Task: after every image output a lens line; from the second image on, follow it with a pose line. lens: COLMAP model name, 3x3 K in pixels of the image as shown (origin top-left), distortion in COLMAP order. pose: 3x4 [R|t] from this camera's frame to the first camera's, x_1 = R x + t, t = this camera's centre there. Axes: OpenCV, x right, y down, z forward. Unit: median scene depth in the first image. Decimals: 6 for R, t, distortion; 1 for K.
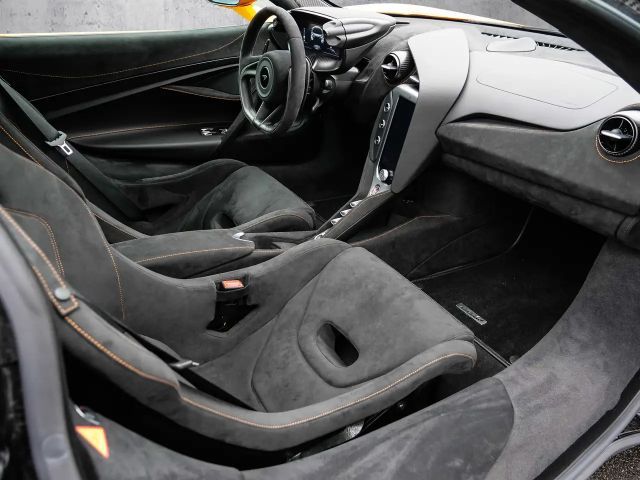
lens RADIAL K [[525.5, 0, 320.0], [0, 525.5, 240.0], [0, 0, 1]] dist [-0.018155, -0.004485]
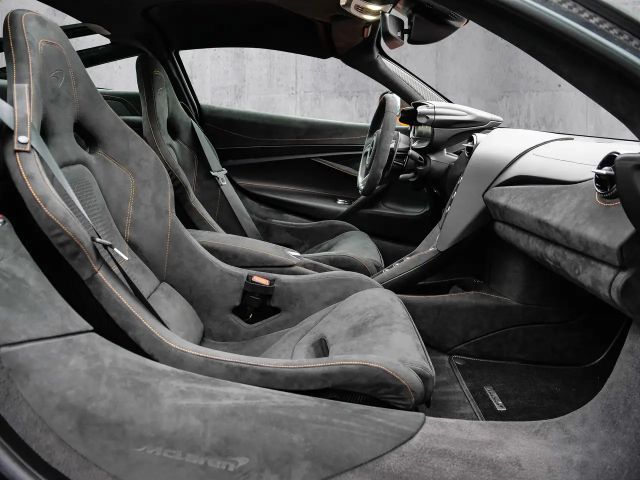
lens RADIAL K [[463.7, 0, 320.0], [0, 463.7, 240.0], [0, 0, 1]] dist [-0.042899, 0.004081]
pose [[0.863561, 0.189209, -0.467399, 0.386567], [-0.311382, 0.929180, -0.199163, 0.155025], [0.396614, 0.317529, 0.861320, 0.124977]]
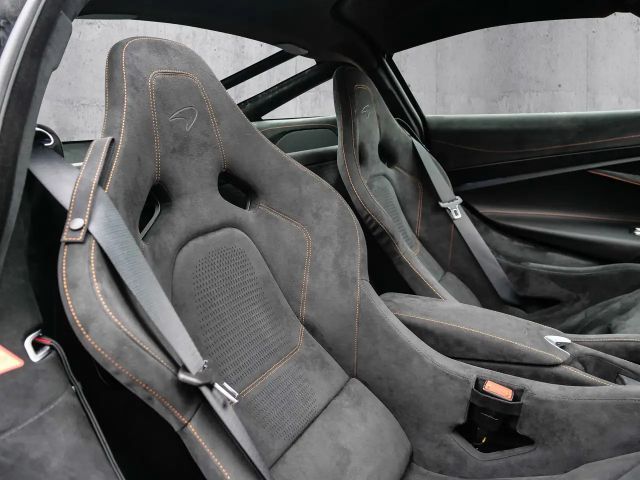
lens RADIAL K [[463.7, 0, 320.0], [0, 463.7, 240.0], [0, 0, 1]] dist [-0.042899, 0.004081]
pose [[0.486609, 0.159928, -0.858857, 0.206814], [-0.355847, 0.934134, -0.027669, -0.003309], [0.797862, 0.319086, 0.511468, 0.391173]]
